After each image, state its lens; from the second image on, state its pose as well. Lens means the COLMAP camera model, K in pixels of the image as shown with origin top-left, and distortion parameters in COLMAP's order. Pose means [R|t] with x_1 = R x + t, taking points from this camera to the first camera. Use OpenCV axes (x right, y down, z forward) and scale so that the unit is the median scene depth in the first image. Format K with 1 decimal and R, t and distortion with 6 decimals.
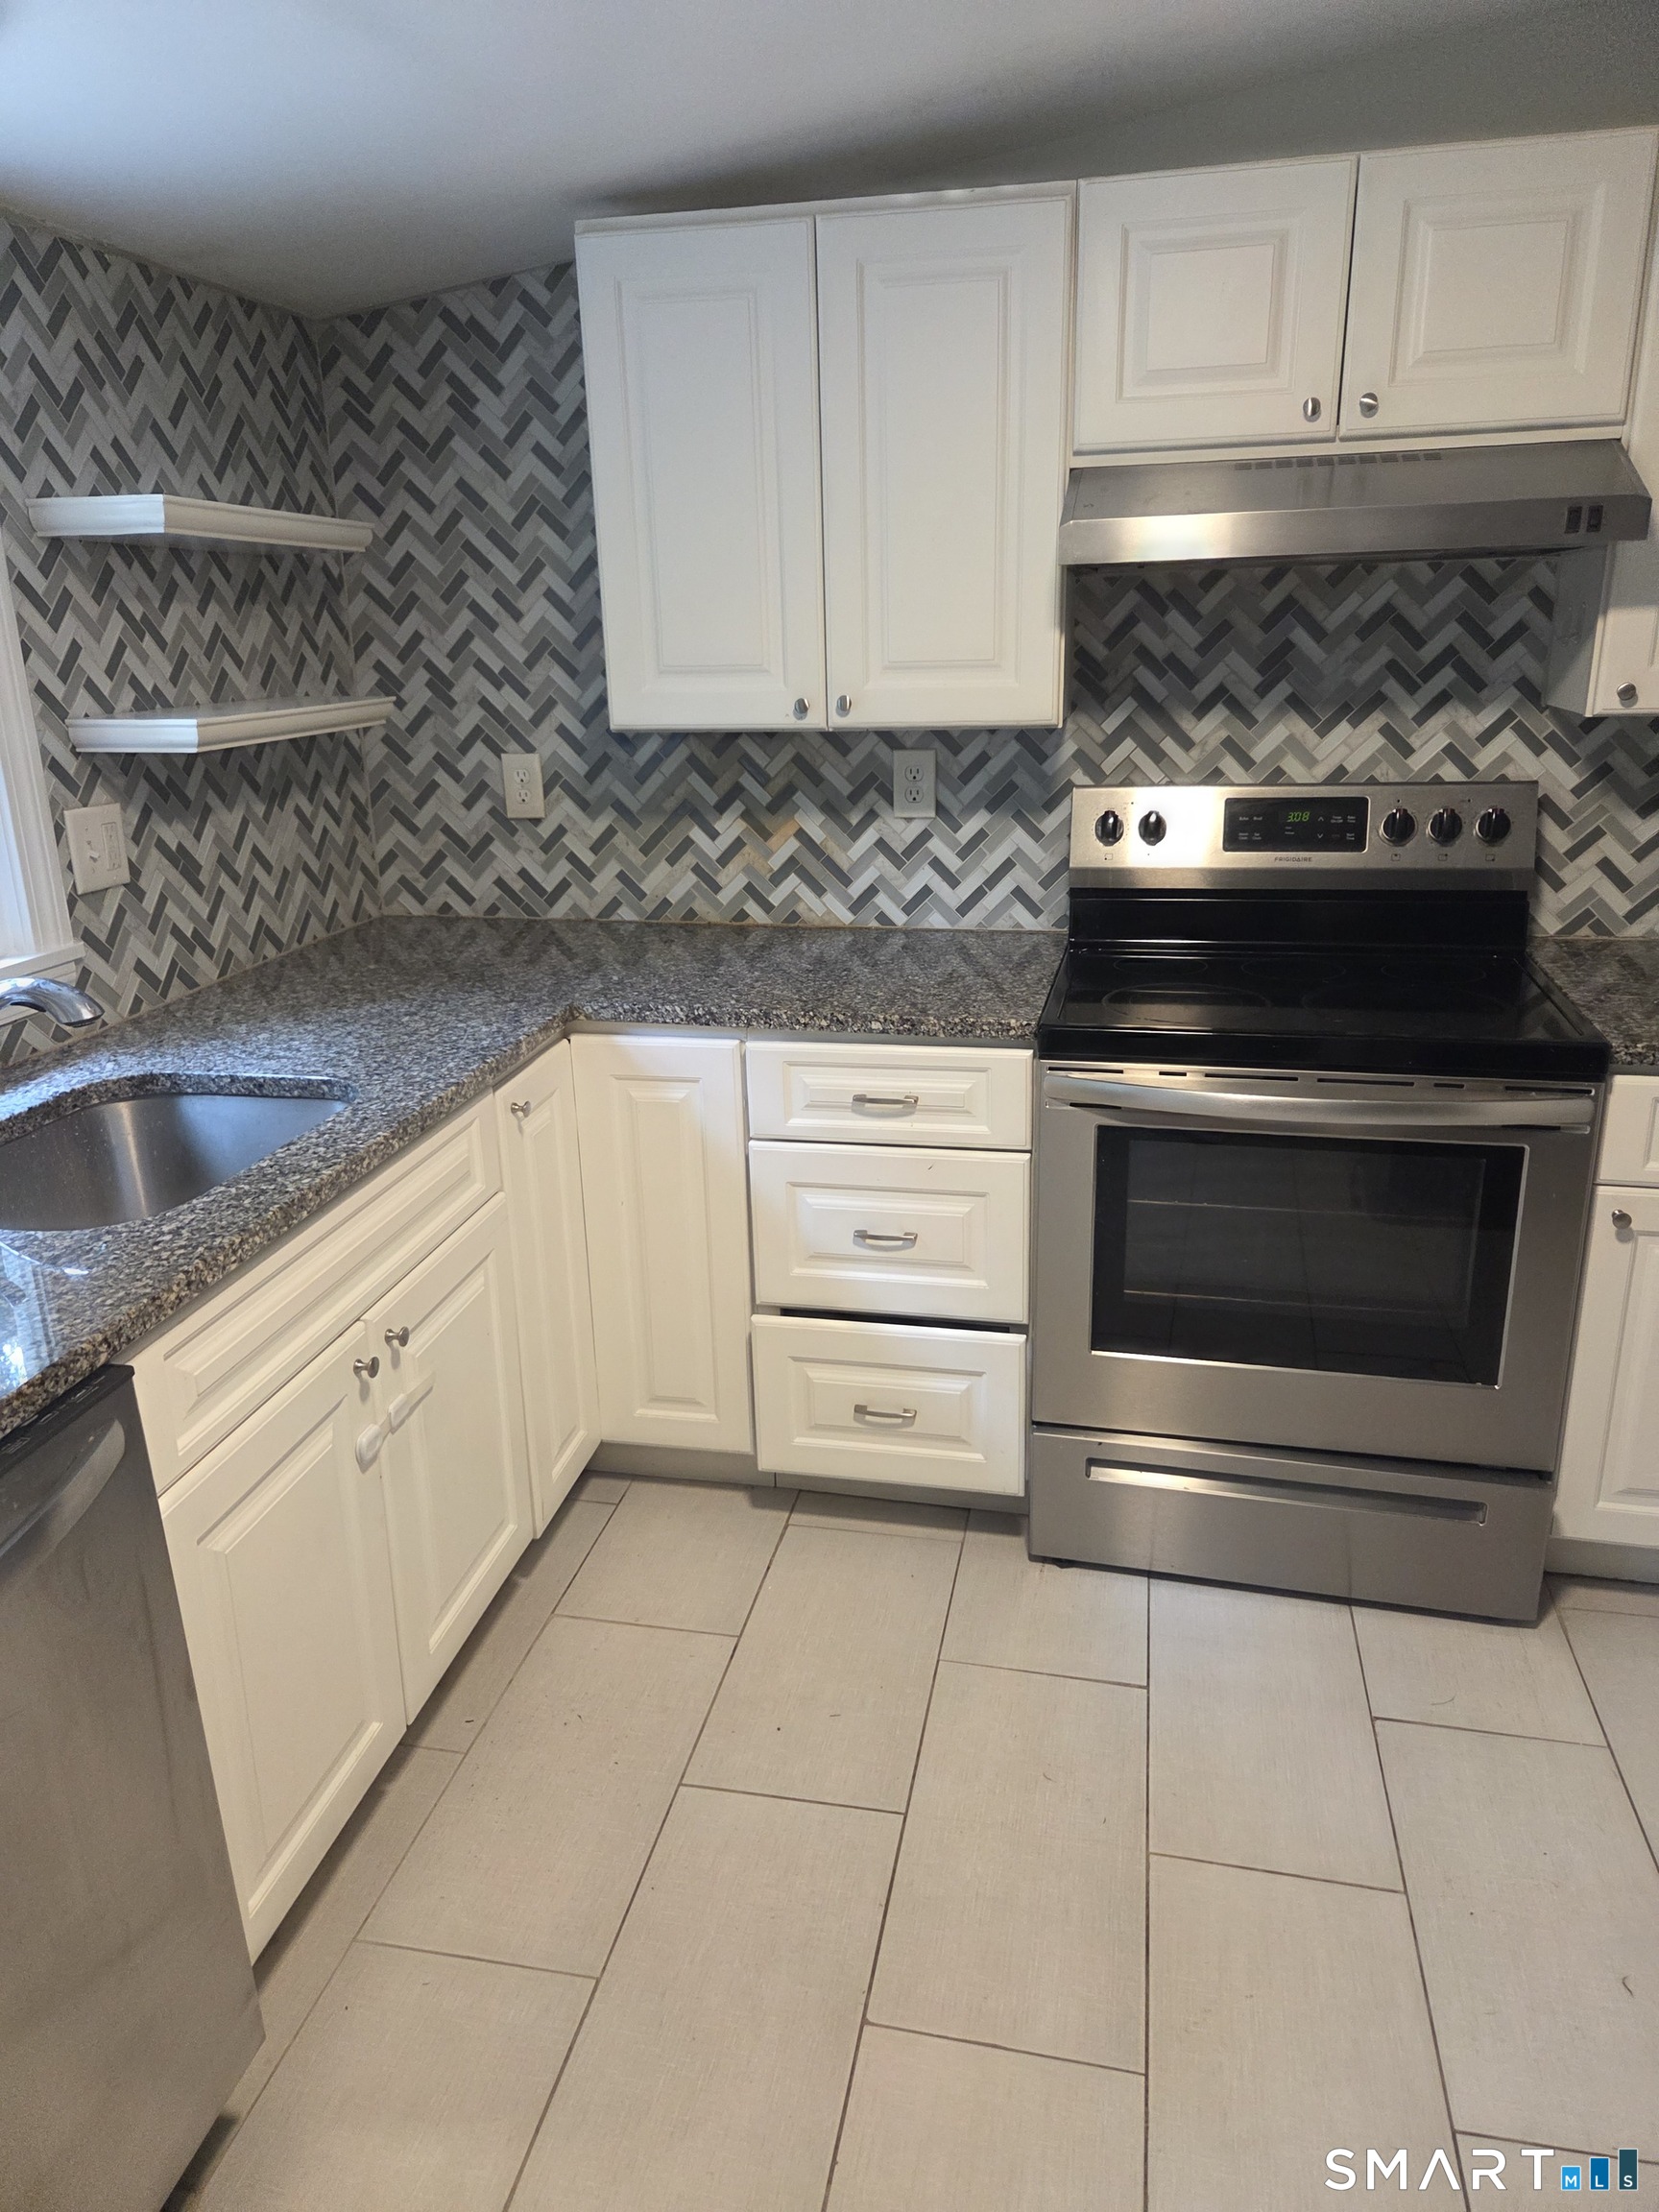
lens RADIAL K [[1487.6, 0, 827.7], [0, 1487.6, 1104.3], [0, 0, 1]] dist [0.054882, -0.032311]
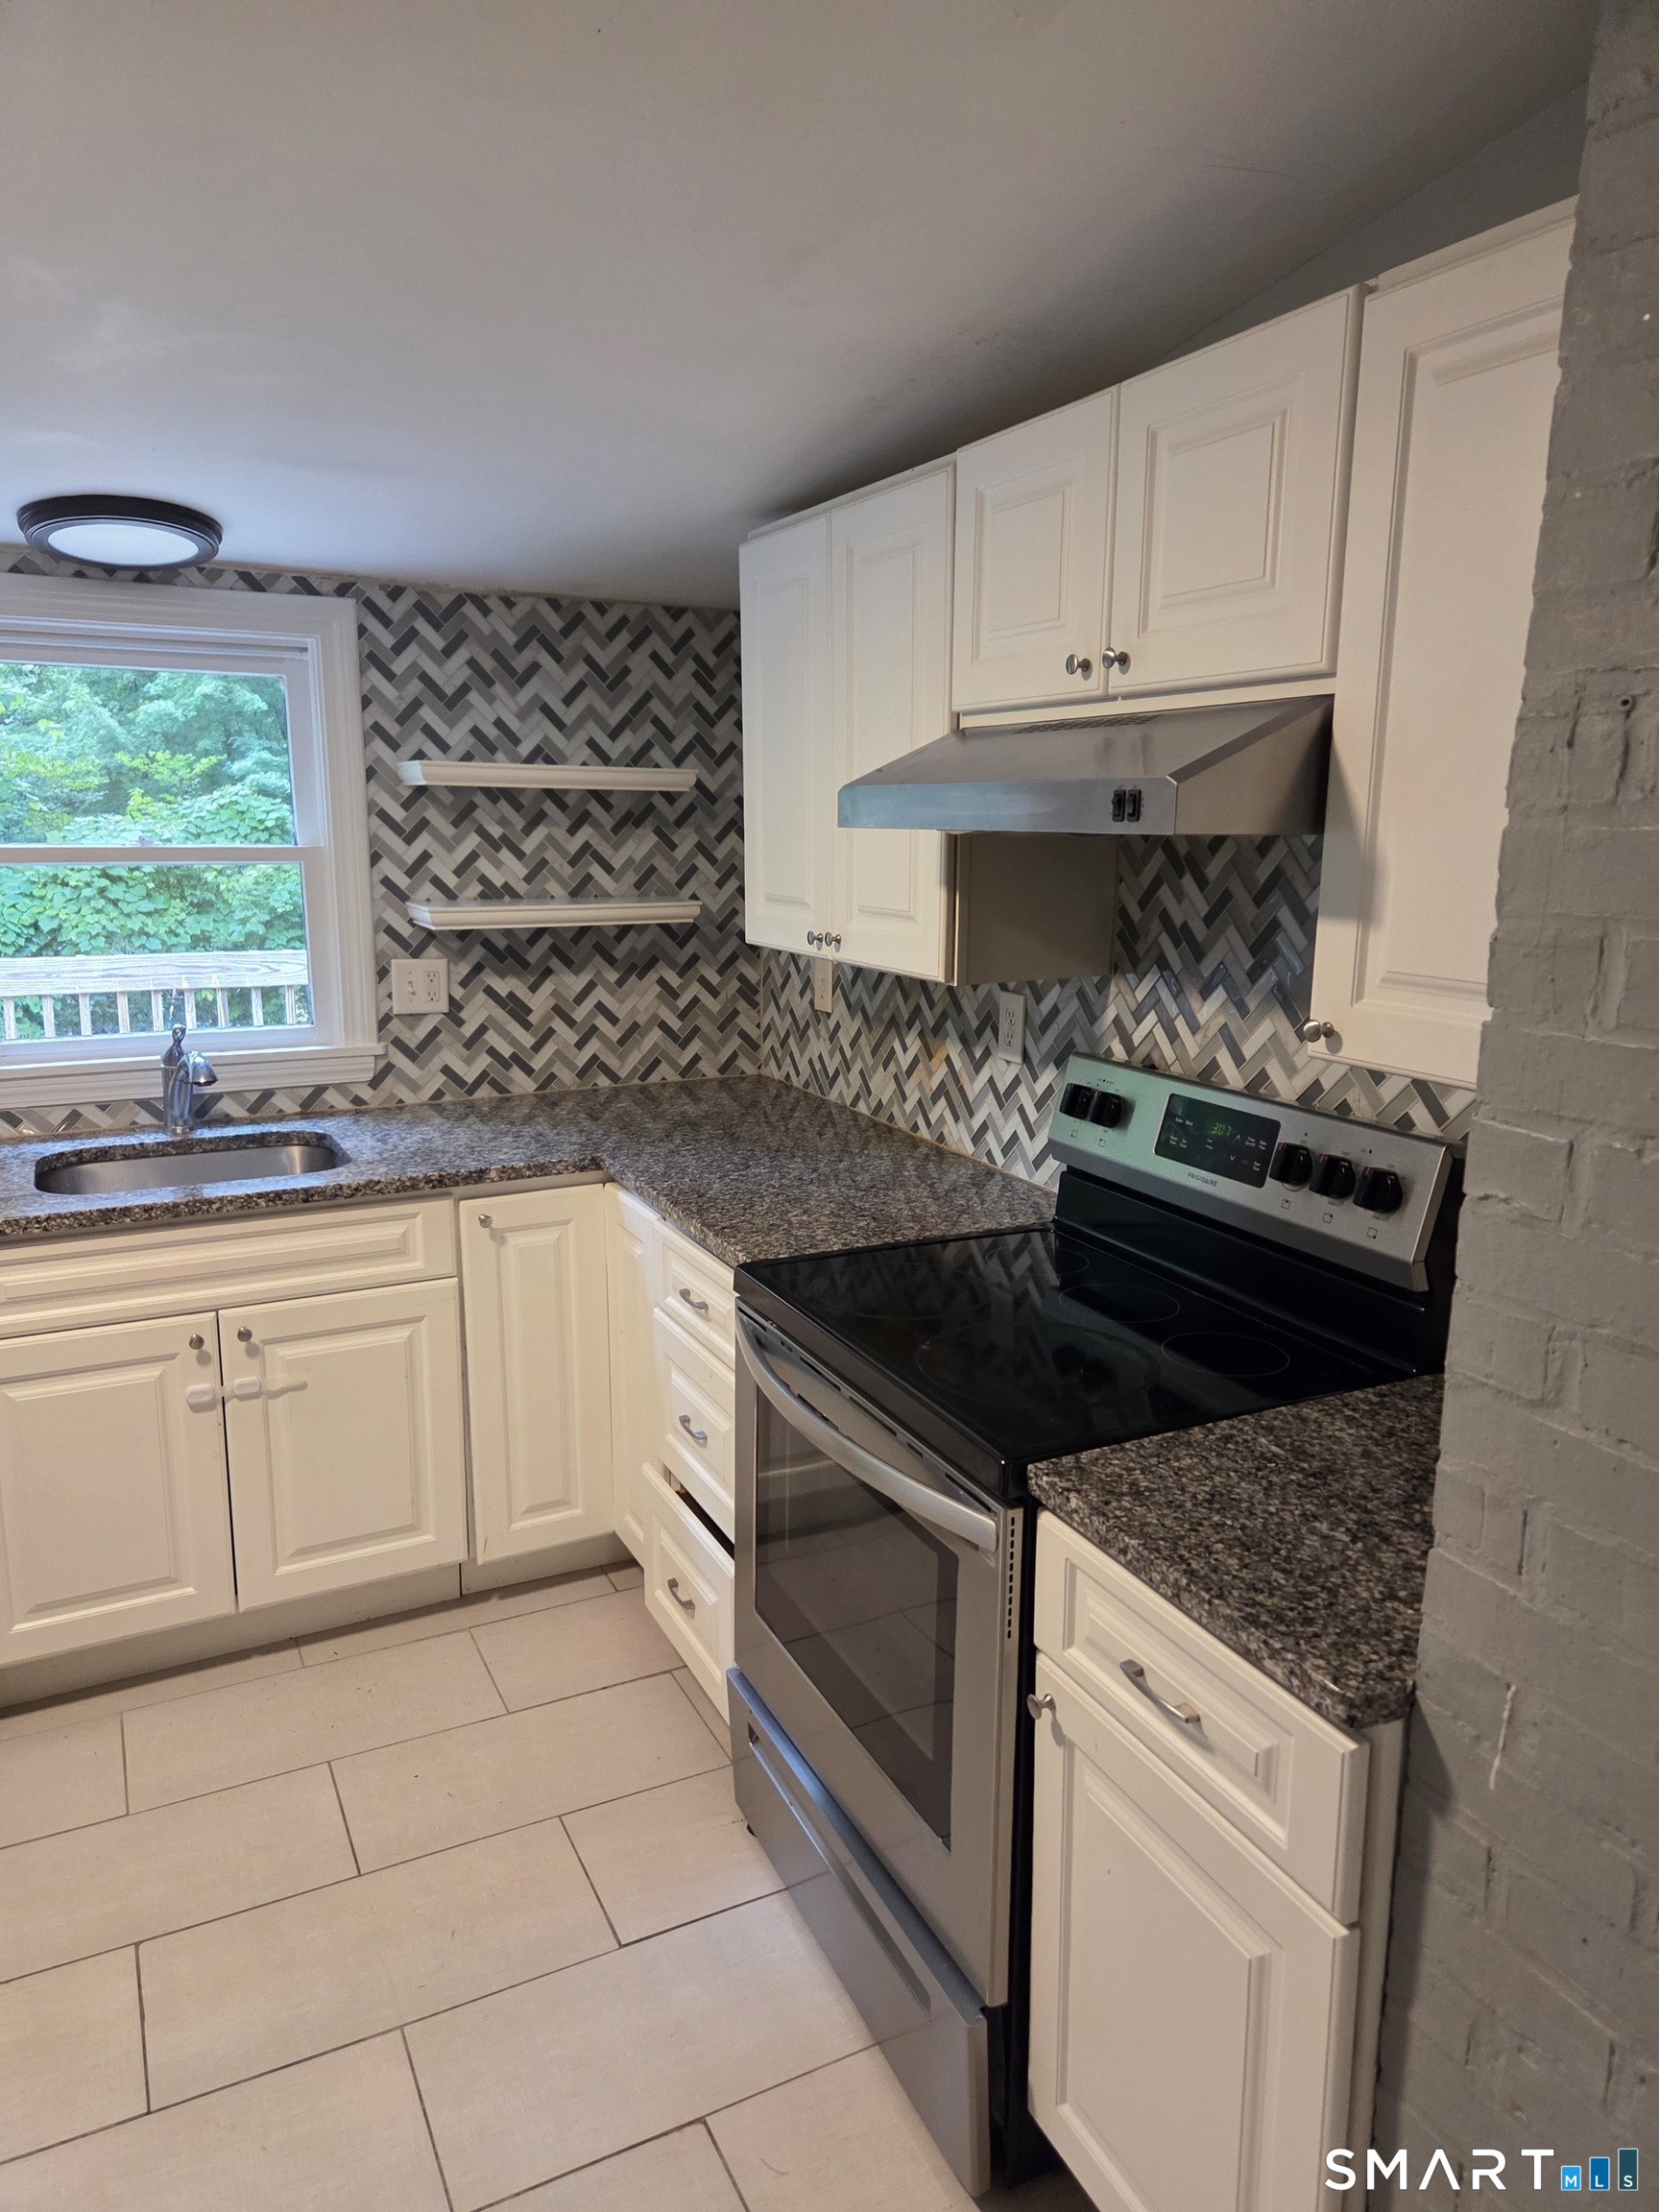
lens RADIAL K [[1487.6, 0, 862.5], [0, 1487.6, 1155.3], [0, 0, 1]] dist [0.054882, -0.032311]
pose [[0.626390, 0.205051, -0.752057, 0.787199], [-0.263210, 0.963756, 0.043544, -0.159445], [0.733727, 0.170673, 0.657659, 0.319121]]
